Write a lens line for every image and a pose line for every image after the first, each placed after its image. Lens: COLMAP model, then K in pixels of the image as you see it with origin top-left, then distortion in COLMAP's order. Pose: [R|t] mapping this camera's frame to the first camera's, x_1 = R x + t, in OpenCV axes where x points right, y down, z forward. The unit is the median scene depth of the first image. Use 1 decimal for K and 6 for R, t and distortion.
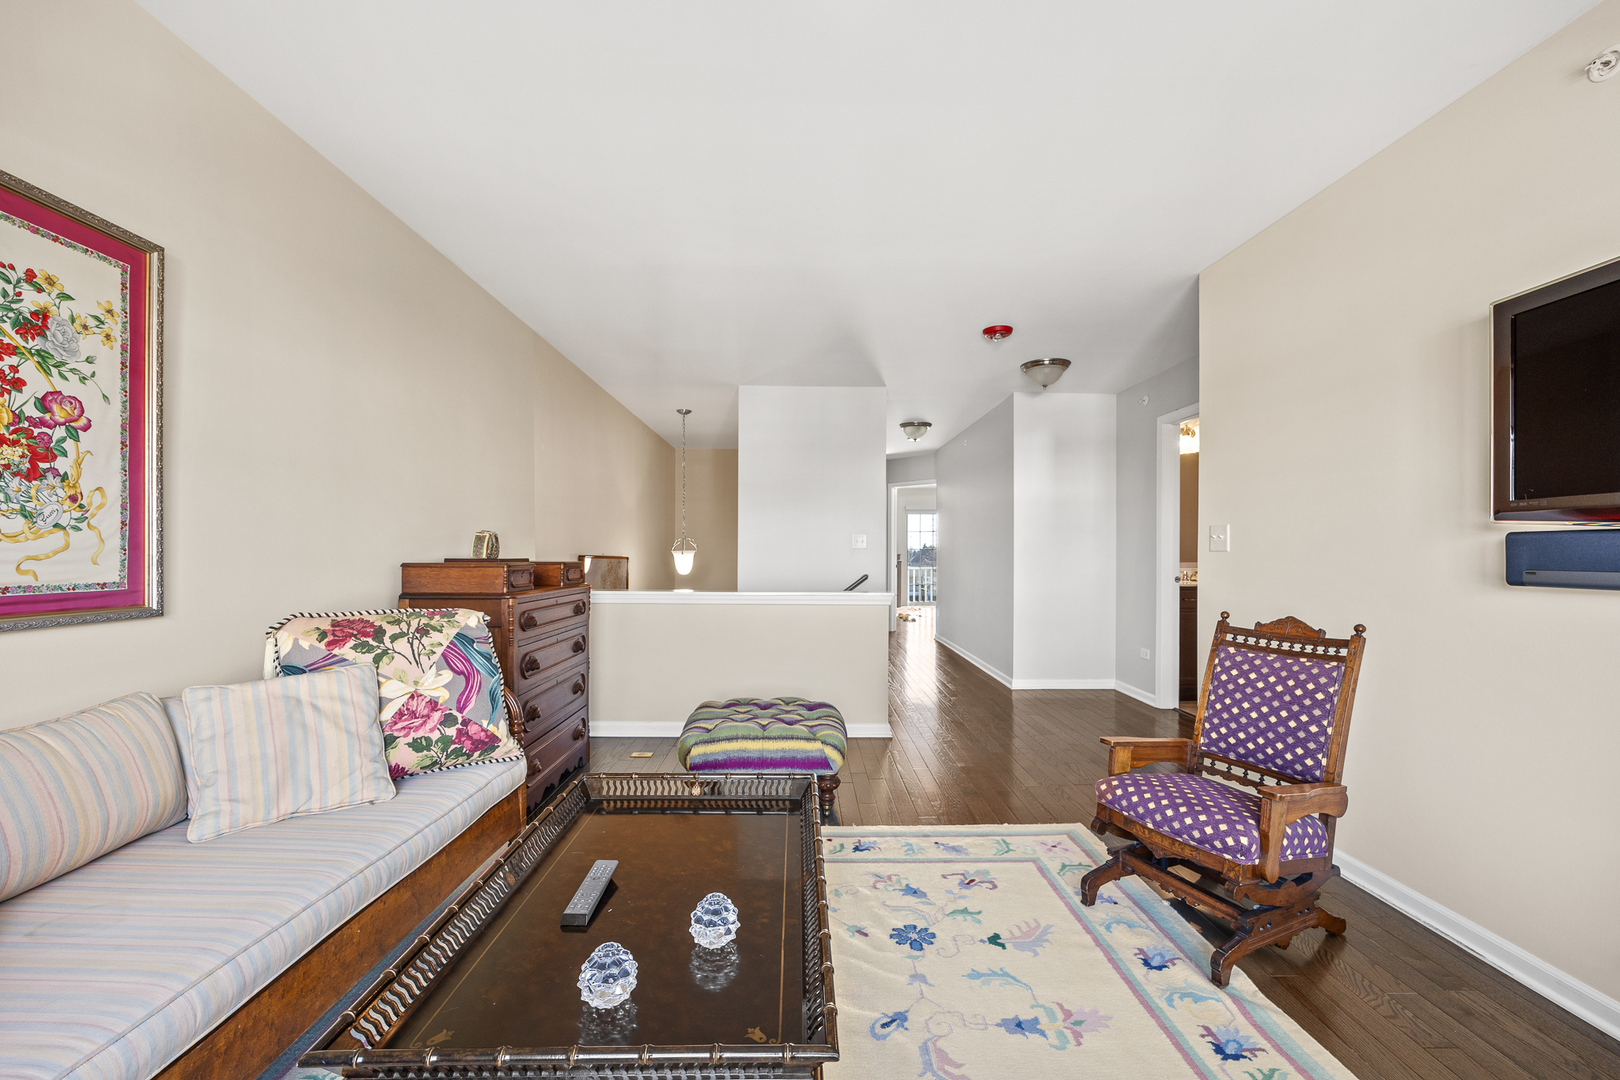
lens RADIAL K [[652.0, 0, 810.0], [0, 652.0, 539.0], [0, 0, 1]] dist [-0.004288, 0.000495]
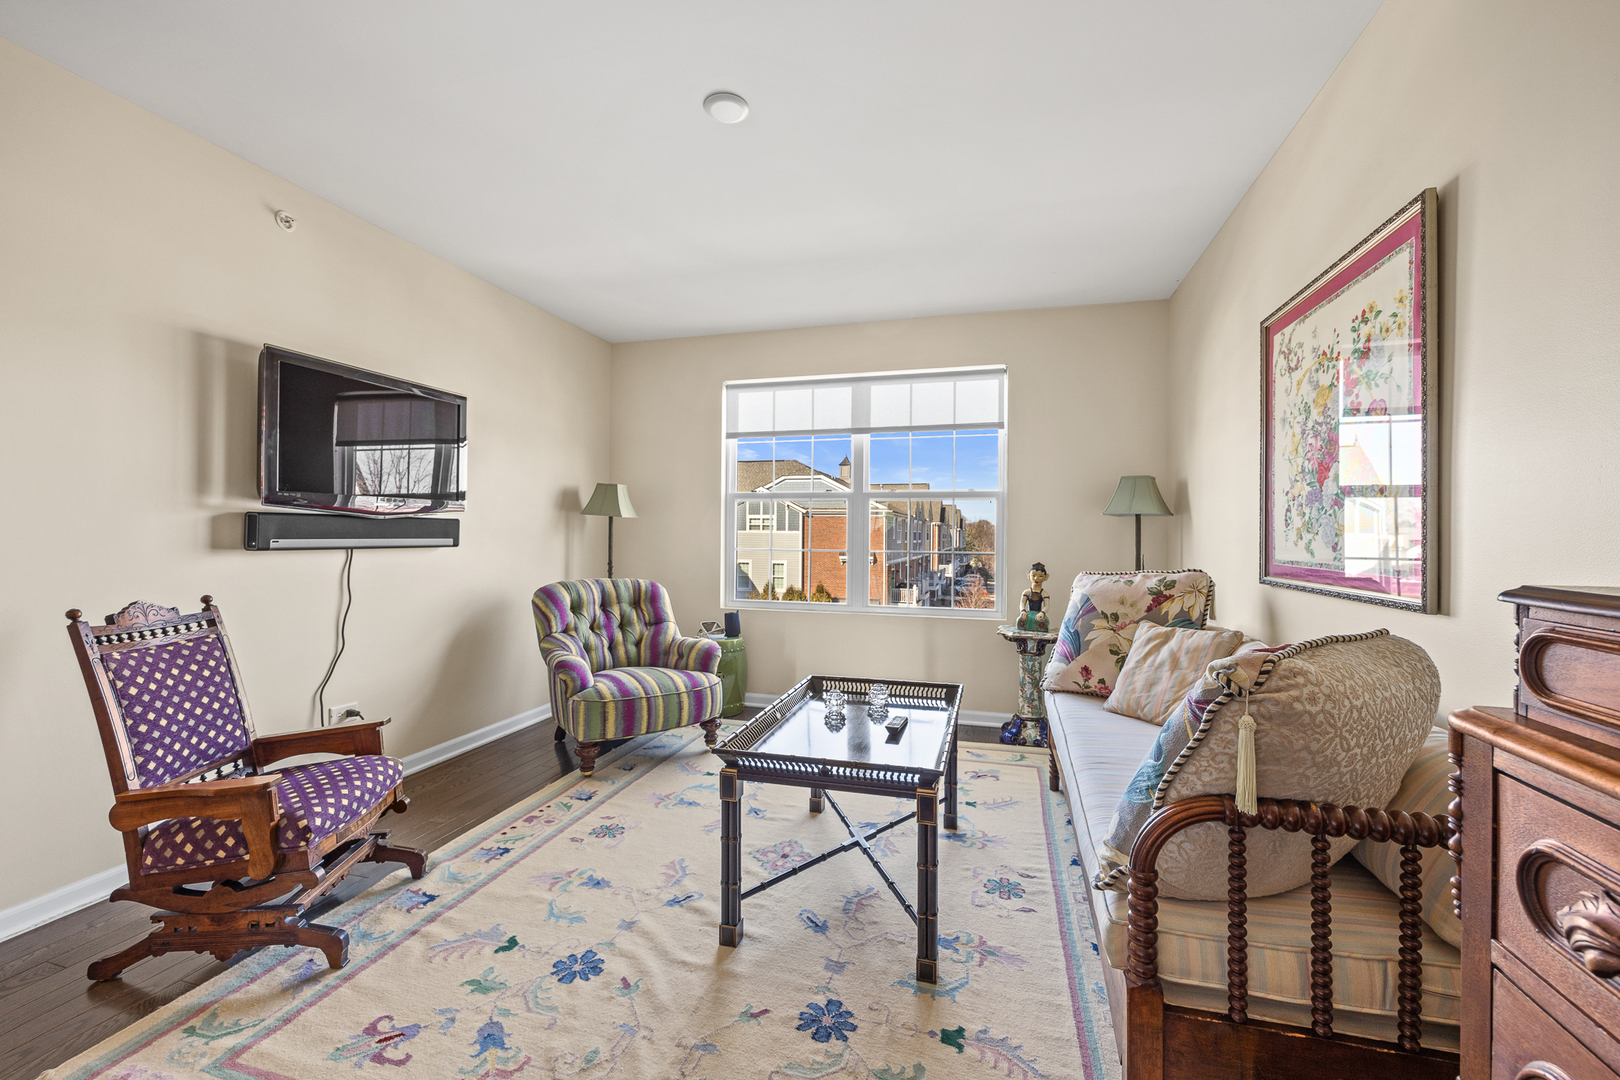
lens RADIAL K [[652.0, 0, 817.9], [0, 652.0, 535.4], [0, 0, 1]] dist [-0.004288, 0.000495]
pose [[-0.958979, -0.014429, 0.283111, -0.361001], [-0.019655, 0.999685, -0.015625, 0.029998], [-0.282796, -0.020548, -0.958960, 1.617282]]
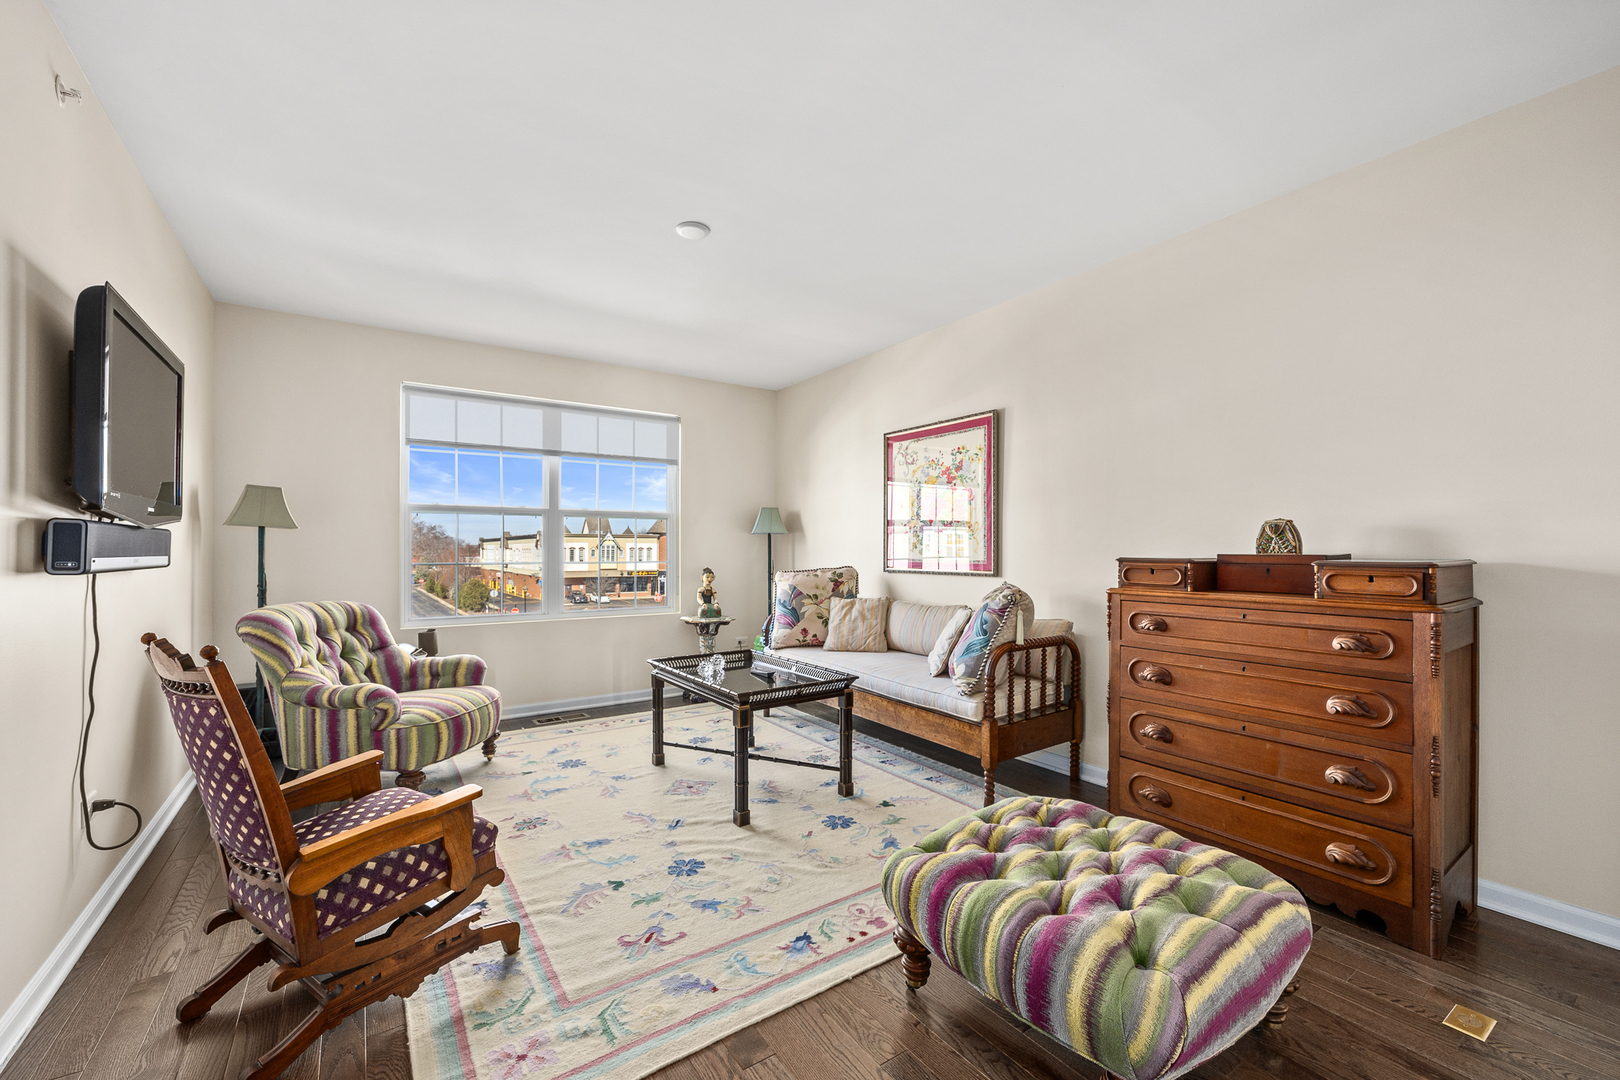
lens RADIAL K [[652.0, 0, 812.0], [0, 652.0, 556.7], [0, 0, 1]] dist [-0.004288, 0.000495]
pose [[-0.828693, -0.000588, -0.559703, 0.581824], [0.005859, 0.999936, -0.009725, 0.049455], [0.559672, -0.011338, -0.828637, 1.945532]]
